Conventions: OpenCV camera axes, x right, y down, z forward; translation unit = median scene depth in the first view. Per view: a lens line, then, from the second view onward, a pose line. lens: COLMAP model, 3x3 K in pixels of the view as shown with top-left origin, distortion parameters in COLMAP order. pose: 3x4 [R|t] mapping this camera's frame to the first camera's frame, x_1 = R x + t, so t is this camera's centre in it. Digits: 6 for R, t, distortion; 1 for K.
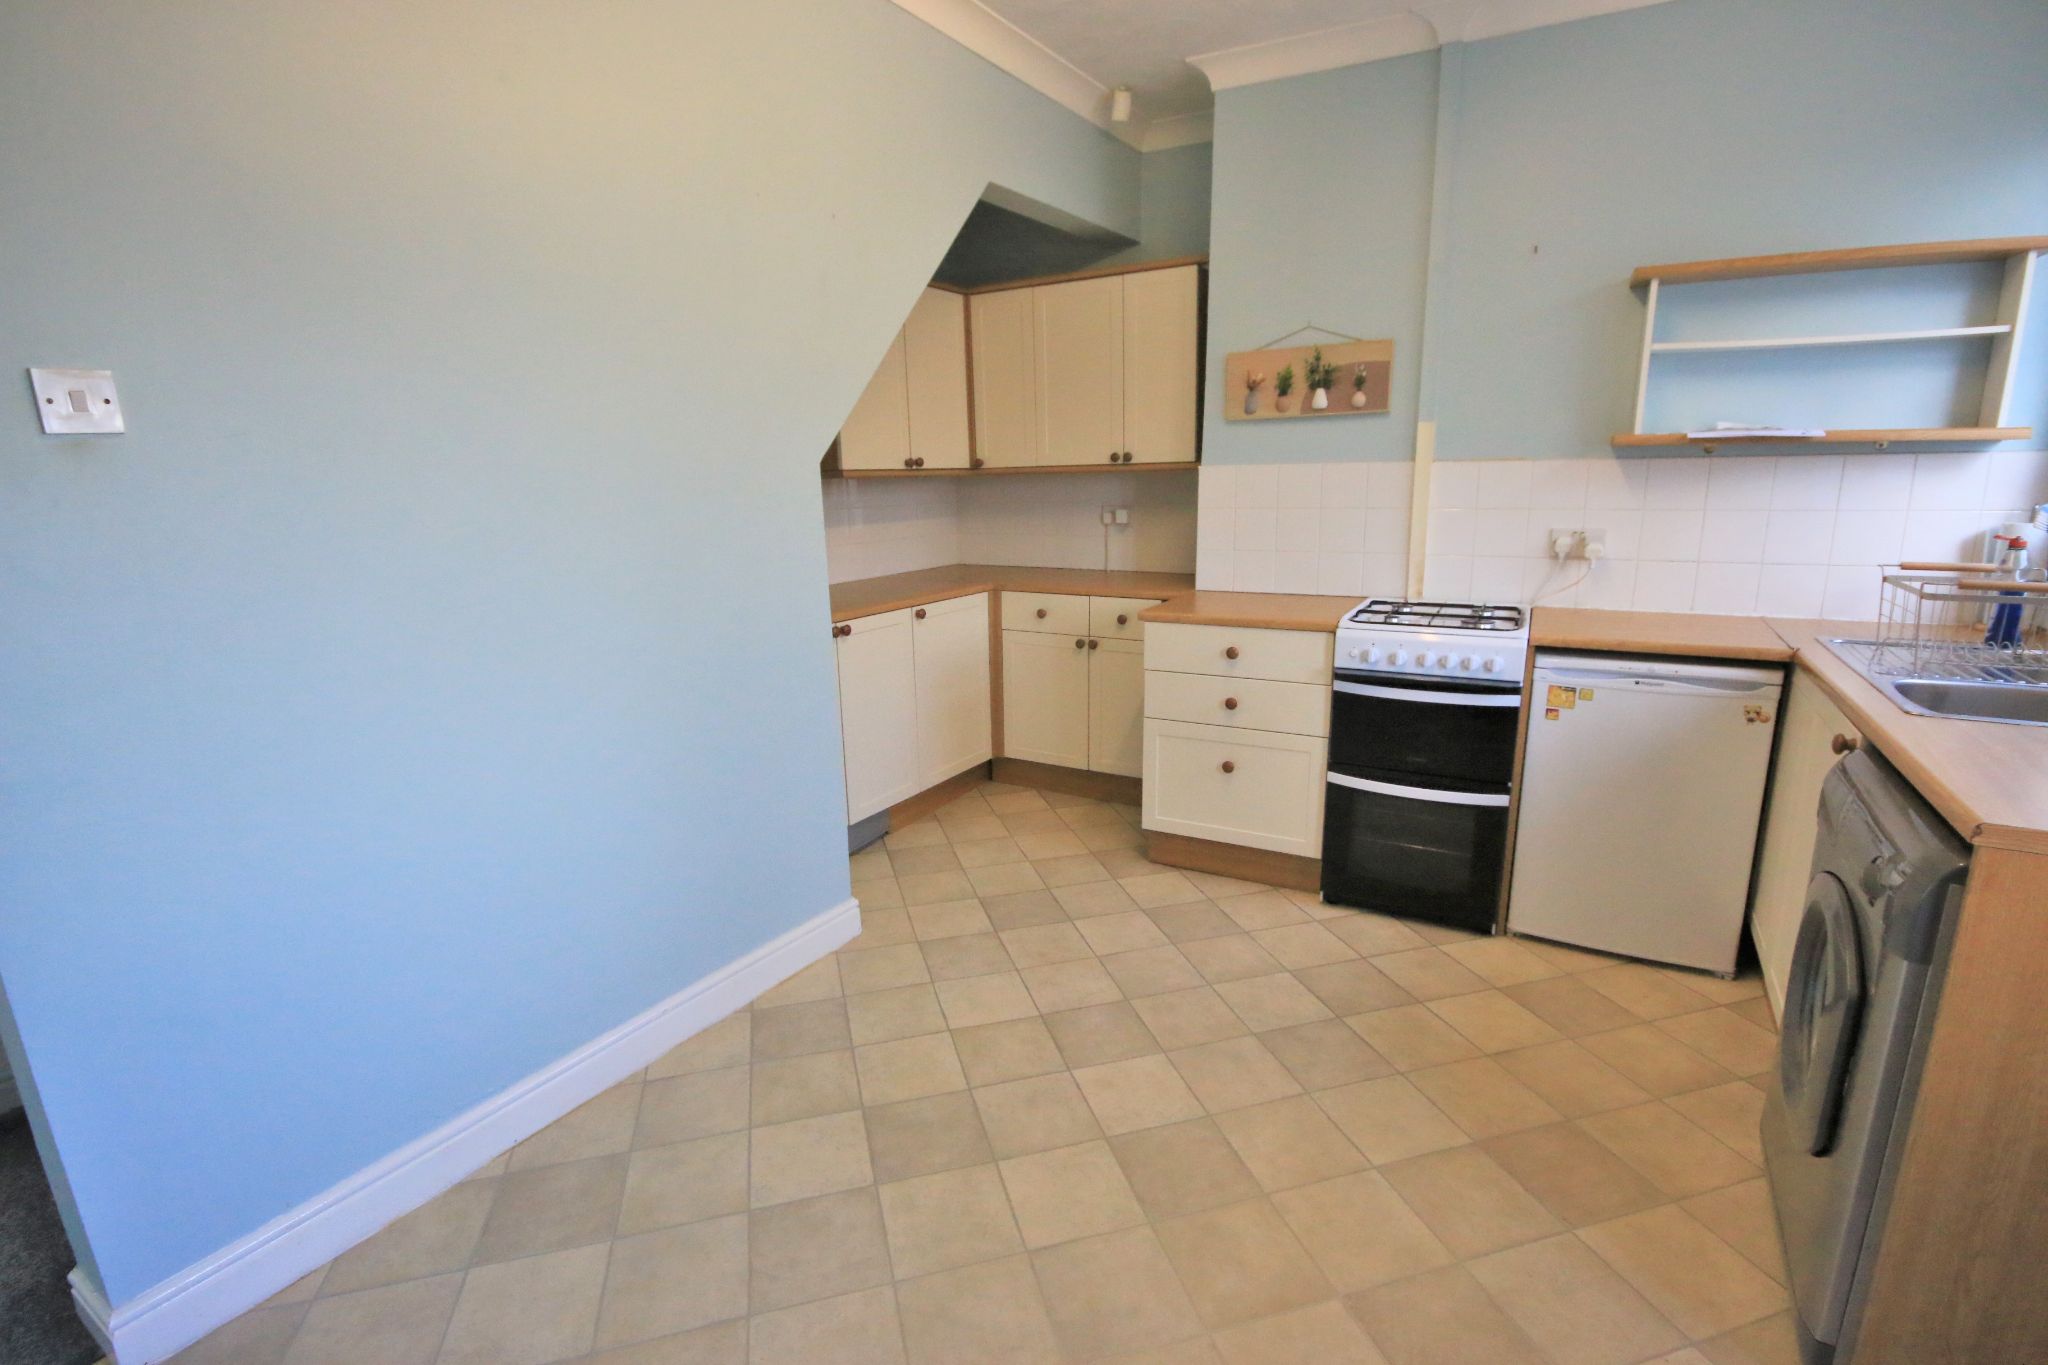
lens RADIAL K [[916.9, 0, 1024.0], [0, 916.9, 682.5], [0, 0, 1]] dist [-0.000741, -0.008544]
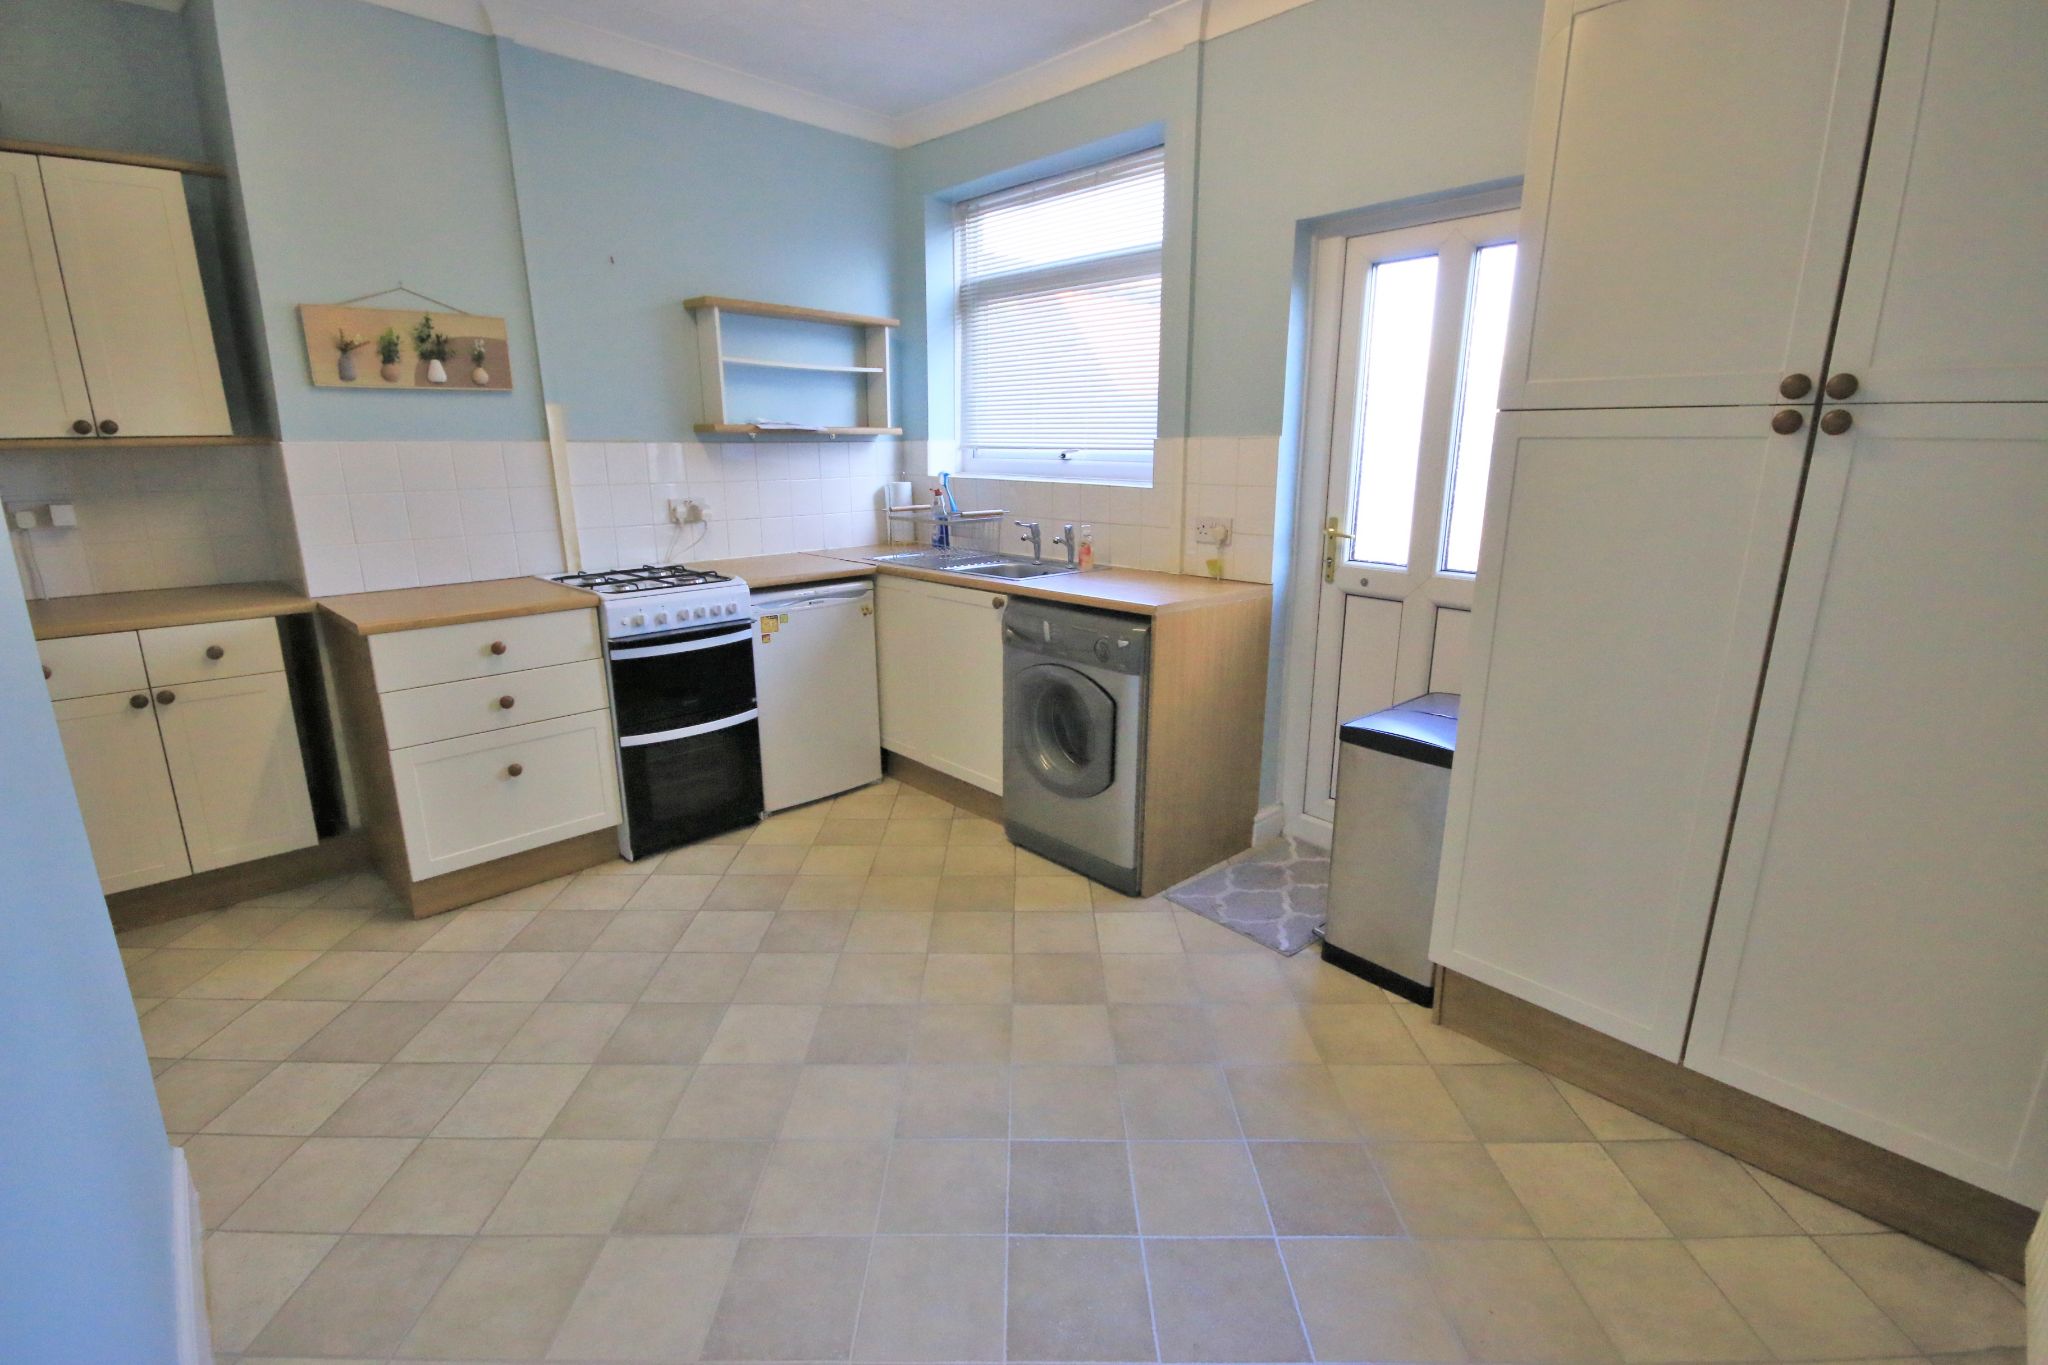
lens RADIAL K [[891.4, 0, 1024.0], [0, 891.4, 682.5], [0, 0, 1]] dist [-0.017408, -0.000342]
pose [[0.287971, -0.228049, 0.930090, -0.449637], [0.204187, 0.963519, 0.173026, -0.043558], [-0.935618, 0.140085, 0.324030, 0.220573]]
